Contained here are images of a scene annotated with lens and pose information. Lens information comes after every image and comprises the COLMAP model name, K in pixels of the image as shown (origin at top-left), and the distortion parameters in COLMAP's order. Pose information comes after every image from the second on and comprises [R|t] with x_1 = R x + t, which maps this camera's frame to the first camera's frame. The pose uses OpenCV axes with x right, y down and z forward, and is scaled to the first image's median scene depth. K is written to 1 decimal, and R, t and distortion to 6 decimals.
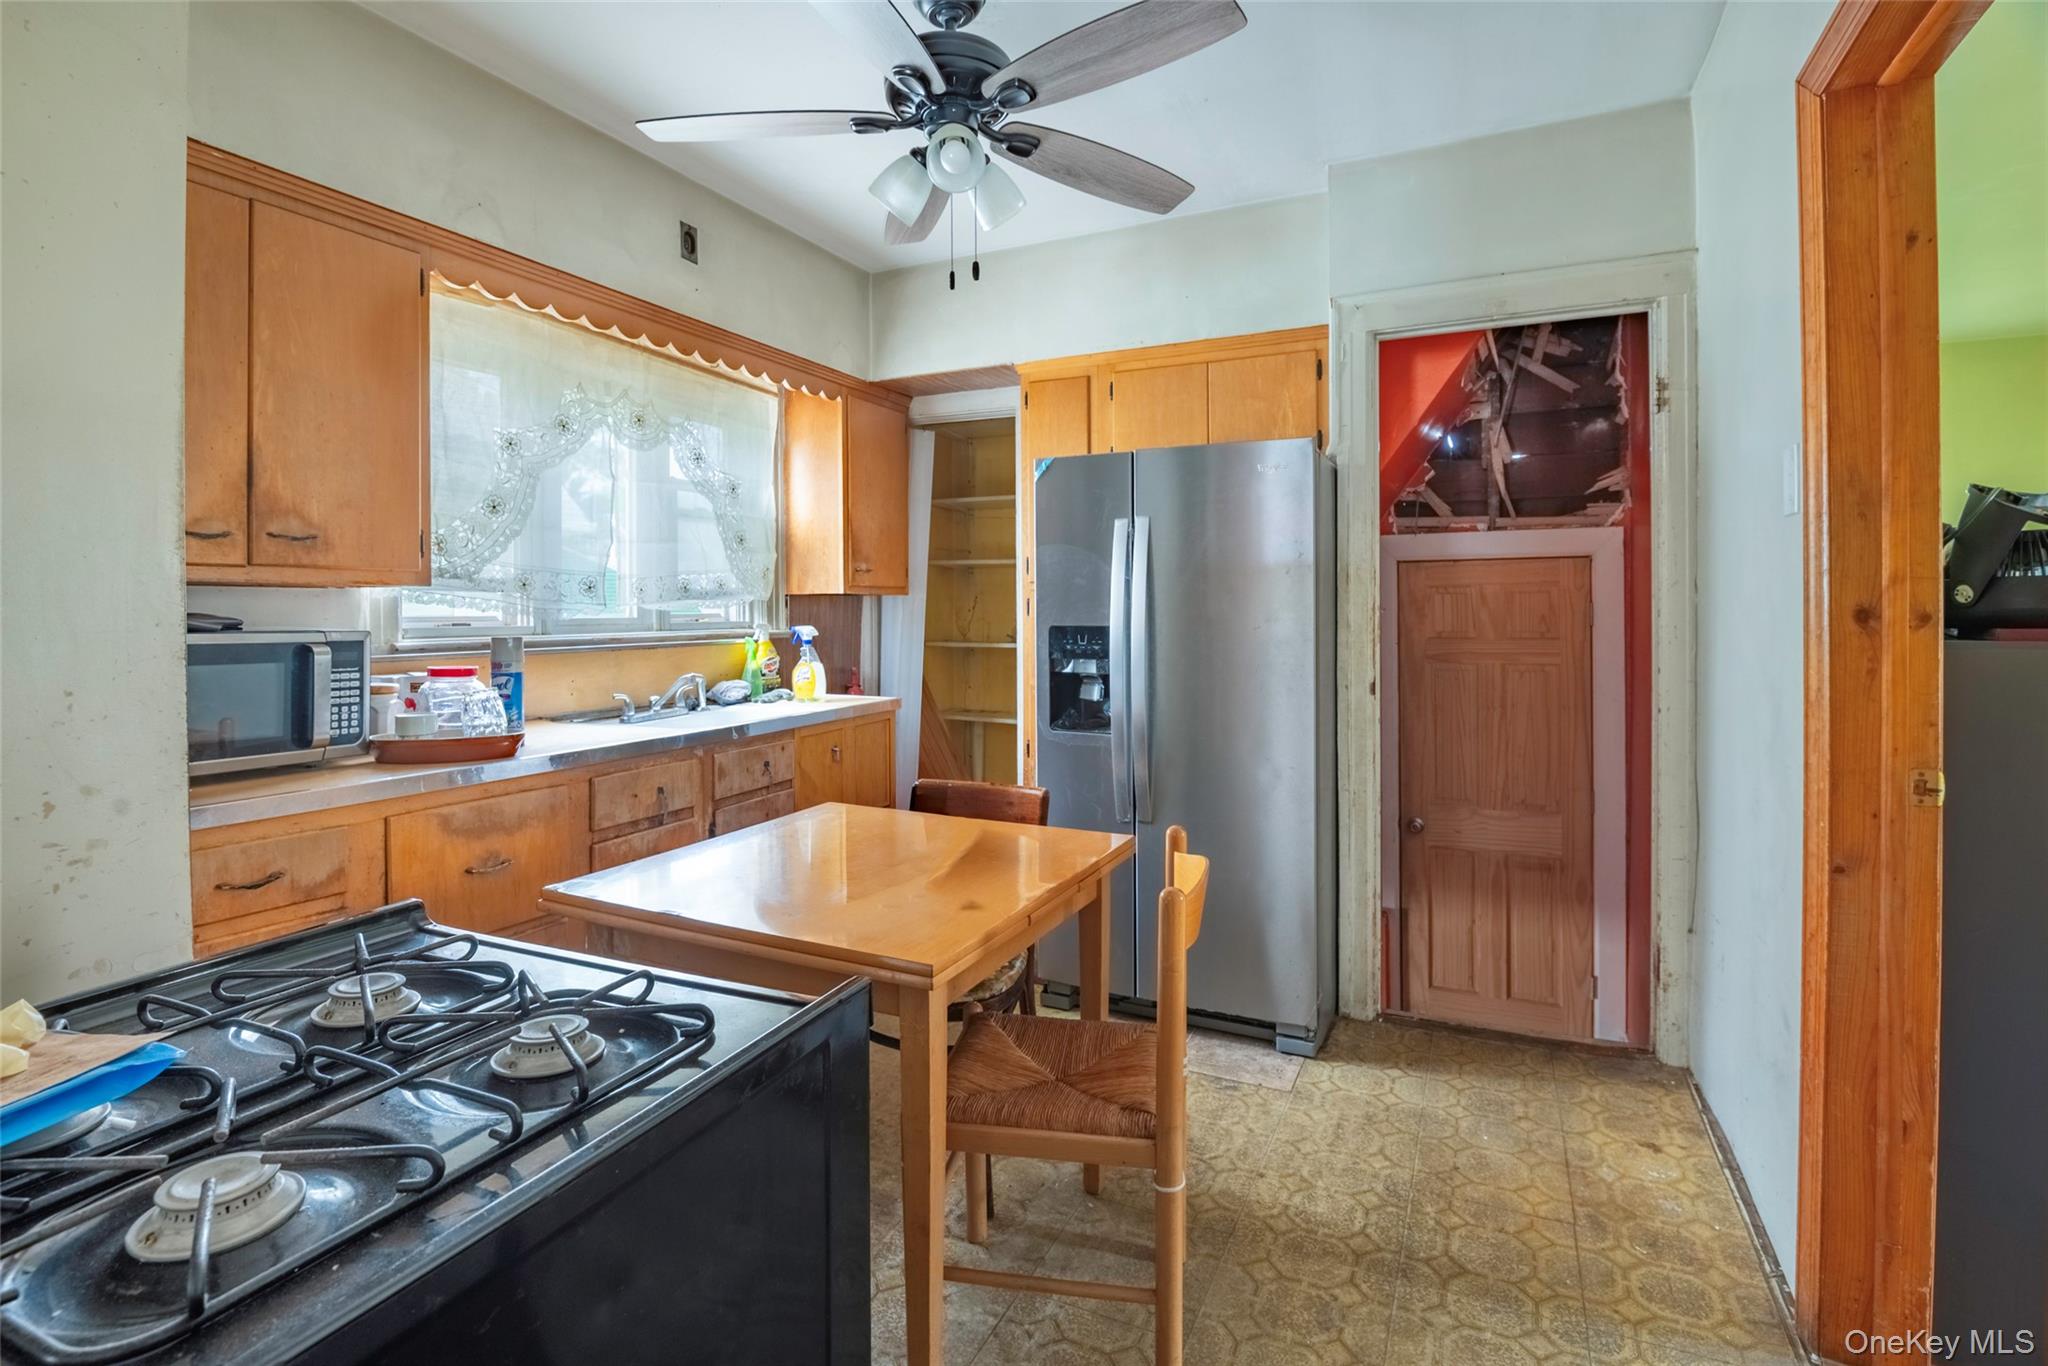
lens RADIAL K [[966.3, 0, 1030.2], [0, 966.3, 613.1], [0, 0, 1]] dist [0.003422, -0.000167]
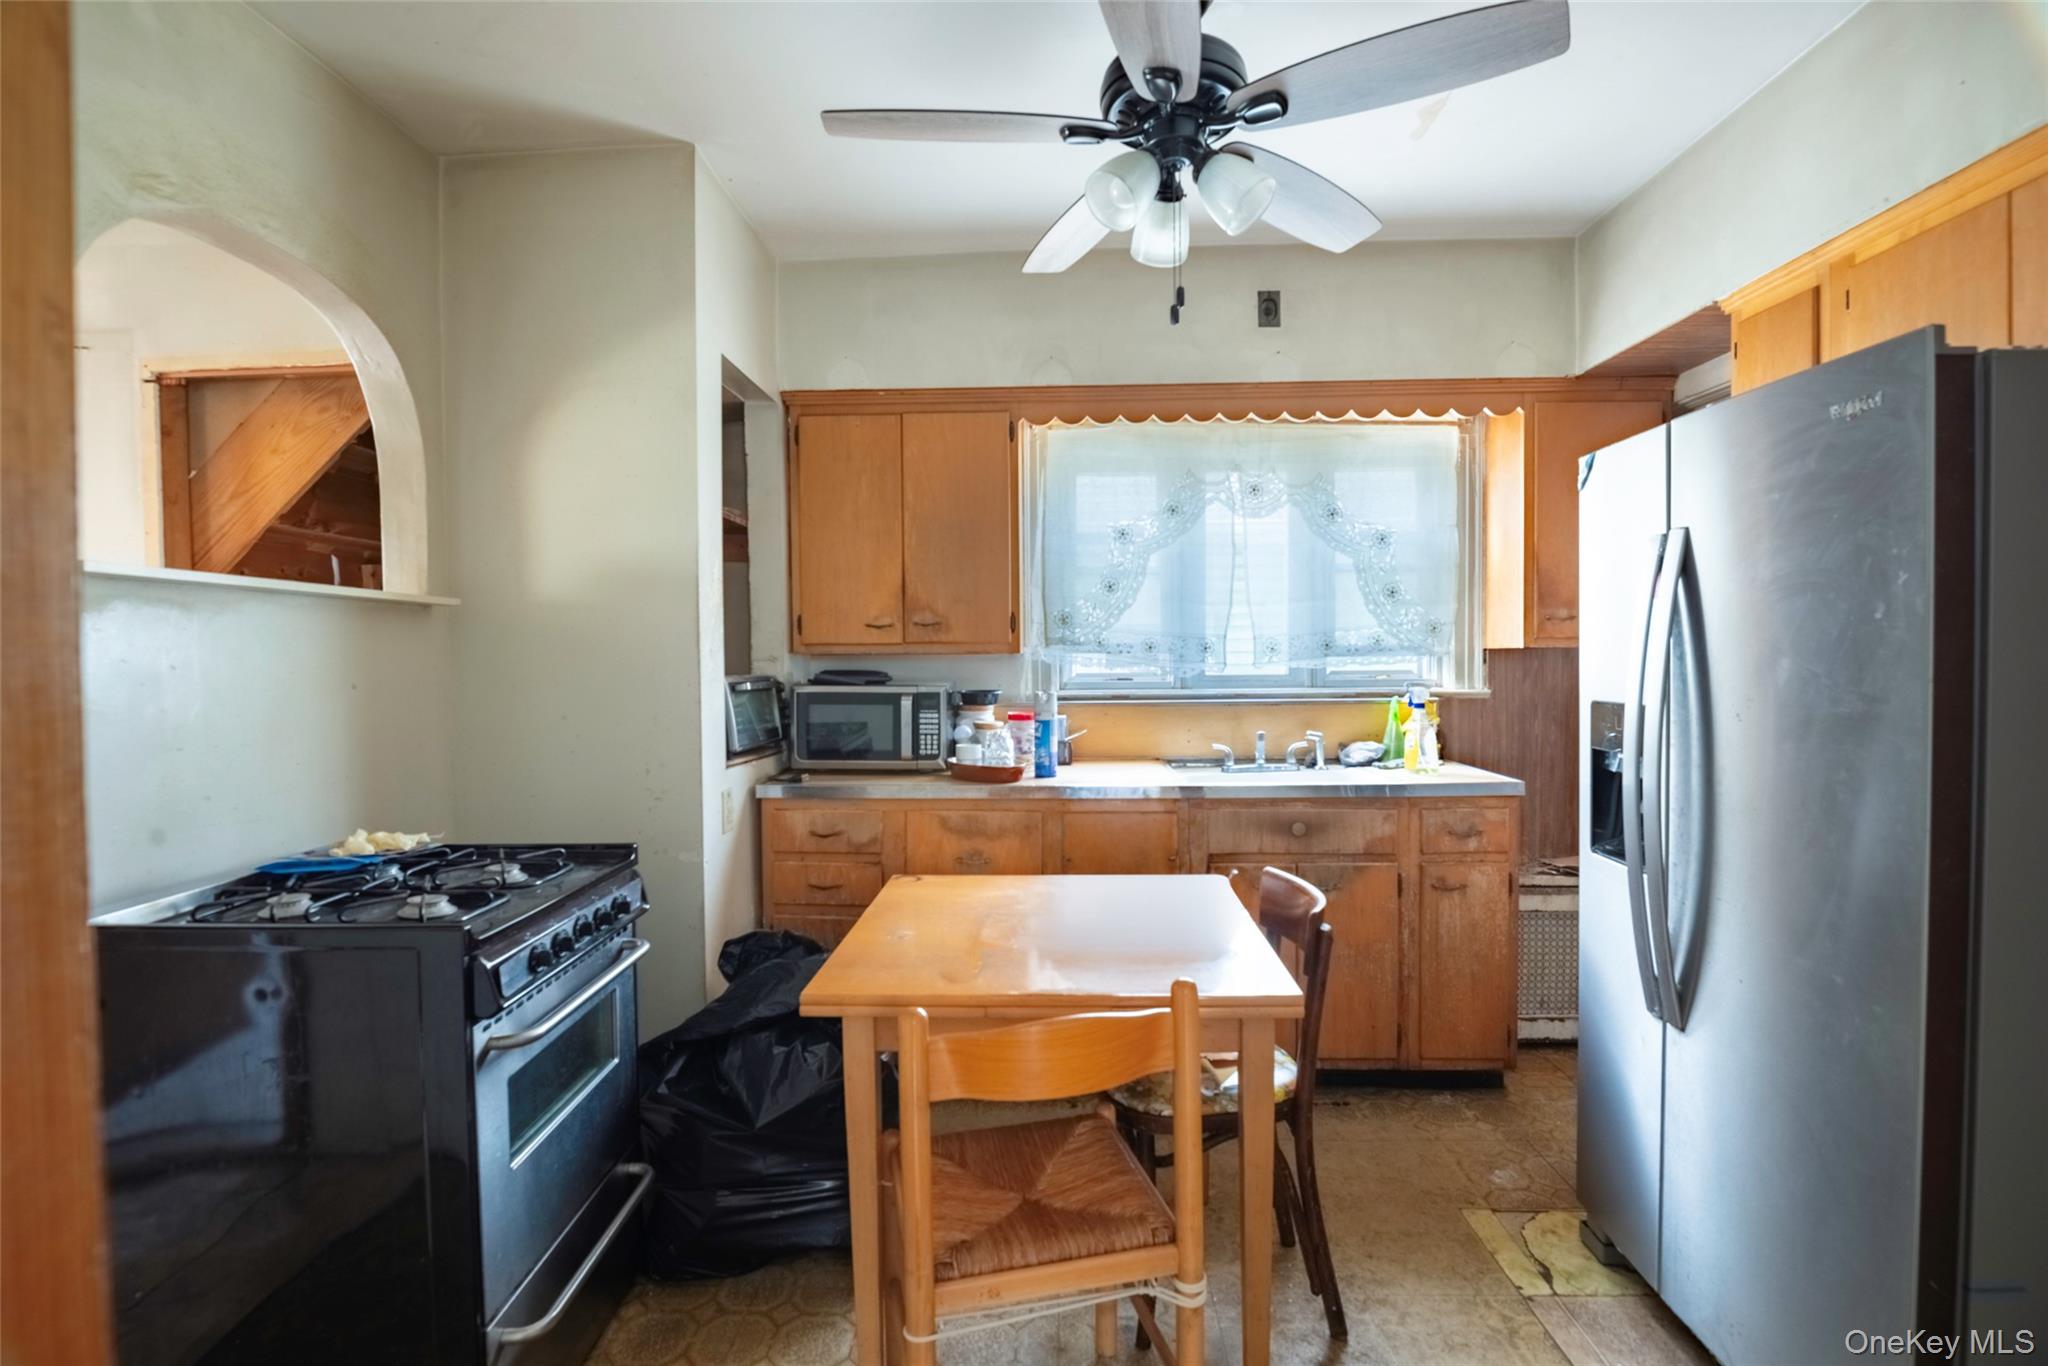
lens RADIAL K [[966.3, 0, 1015.2], [0, 966.3, 678.4], [0, 0, 1]] dist [0.003422, -0.000167]
pose [[0.405125, 0.019988, -0.914043, 0.476496], [0.003788, 0.999716, 0.023540, -0.018484], [0.914253, -0.012999, 0.404934, 0.337267]]
